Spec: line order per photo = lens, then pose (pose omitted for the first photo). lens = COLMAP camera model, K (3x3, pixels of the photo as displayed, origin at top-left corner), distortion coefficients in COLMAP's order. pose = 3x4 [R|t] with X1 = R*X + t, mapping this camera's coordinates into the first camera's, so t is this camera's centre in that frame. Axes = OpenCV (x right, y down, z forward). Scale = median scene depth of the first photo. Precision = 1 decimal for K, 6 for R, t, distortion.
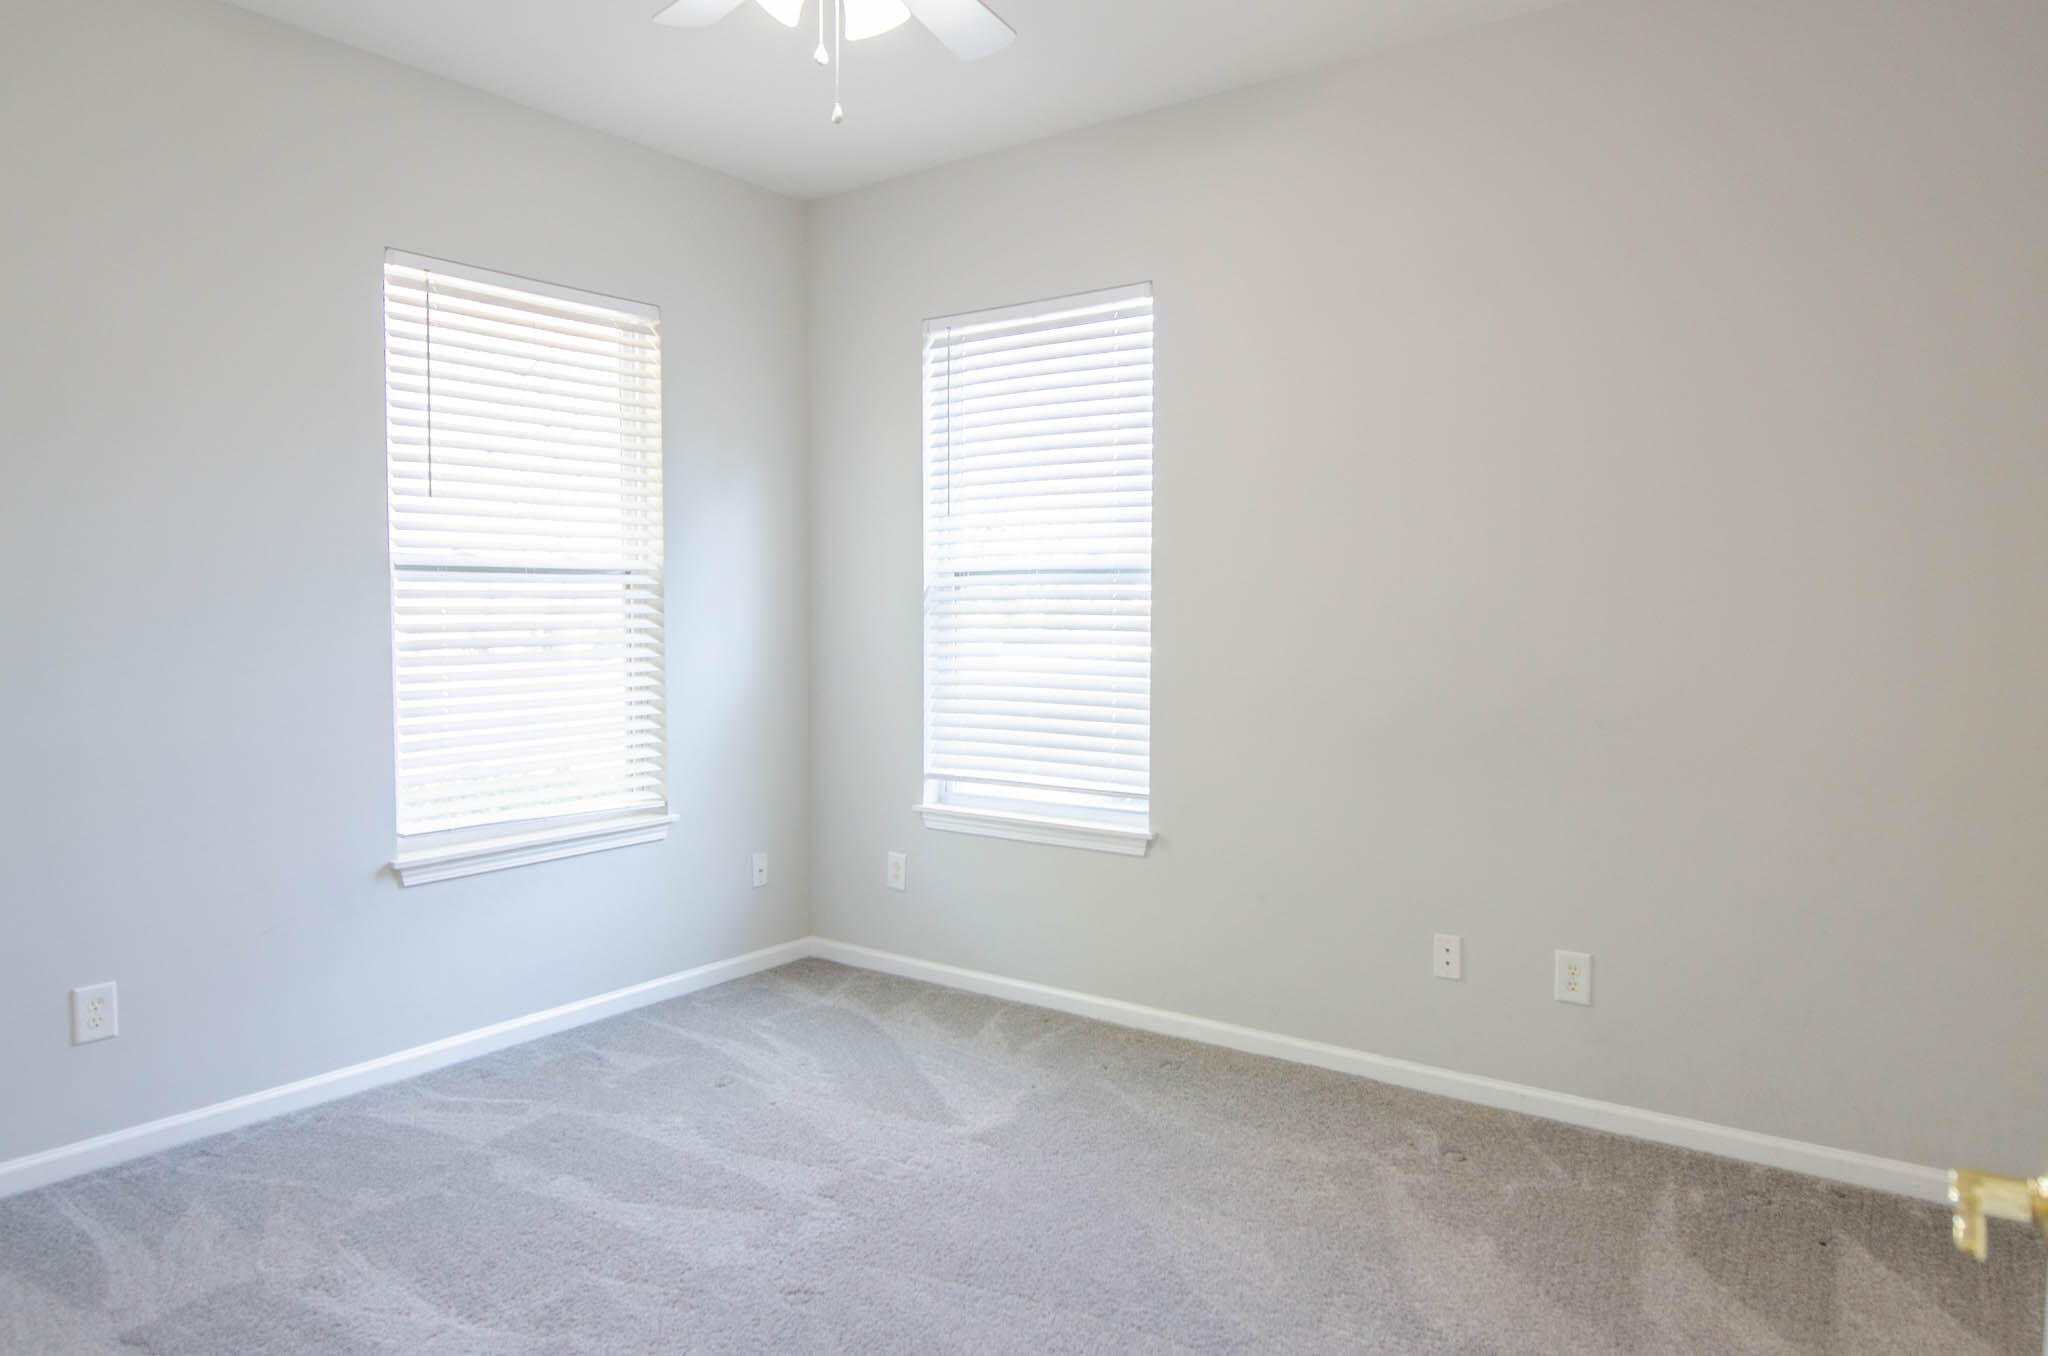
lens RADIAL K [[1250.8, 0, 1024.0], [0, 1250.8, 678.0], [0, 0, 1]] dist [-0.016028, -0.000646]
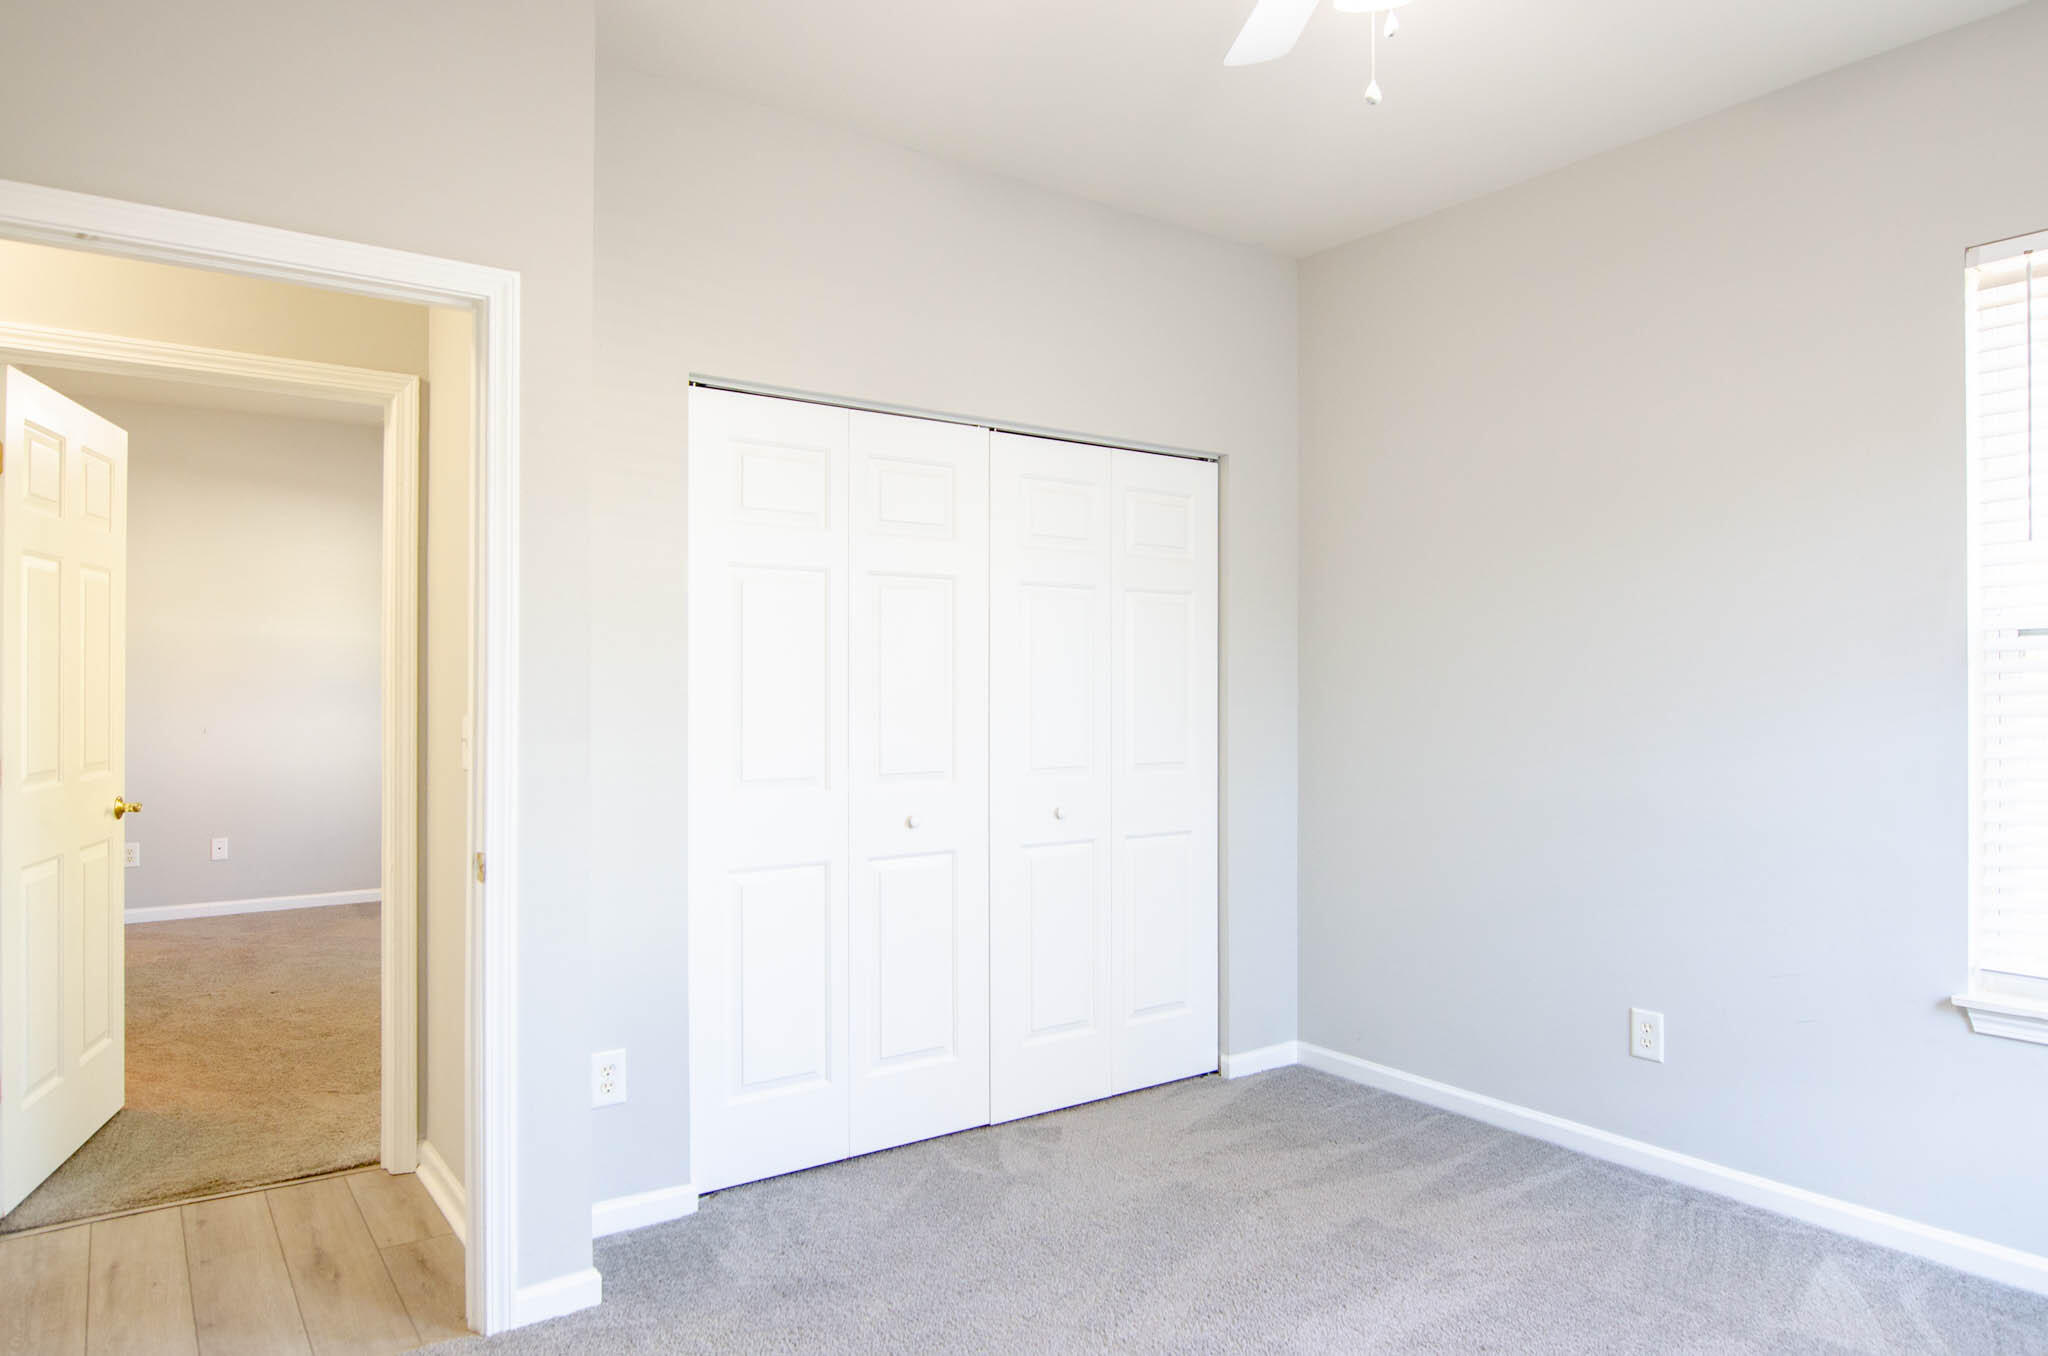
lens RADIAL K [[1250.8, 0, 1024.0], [0, 1250.8, 678.0], [0, 0, 1]] dist [-0.016028, -0.000646]
pose [[-0.278980, -0.001009, -0.960296, 0.521662], [-0.051449, 0.998579, 0.013897, -0.047450], [0.958918, 0.053283, -0.278636, 0.743647]]
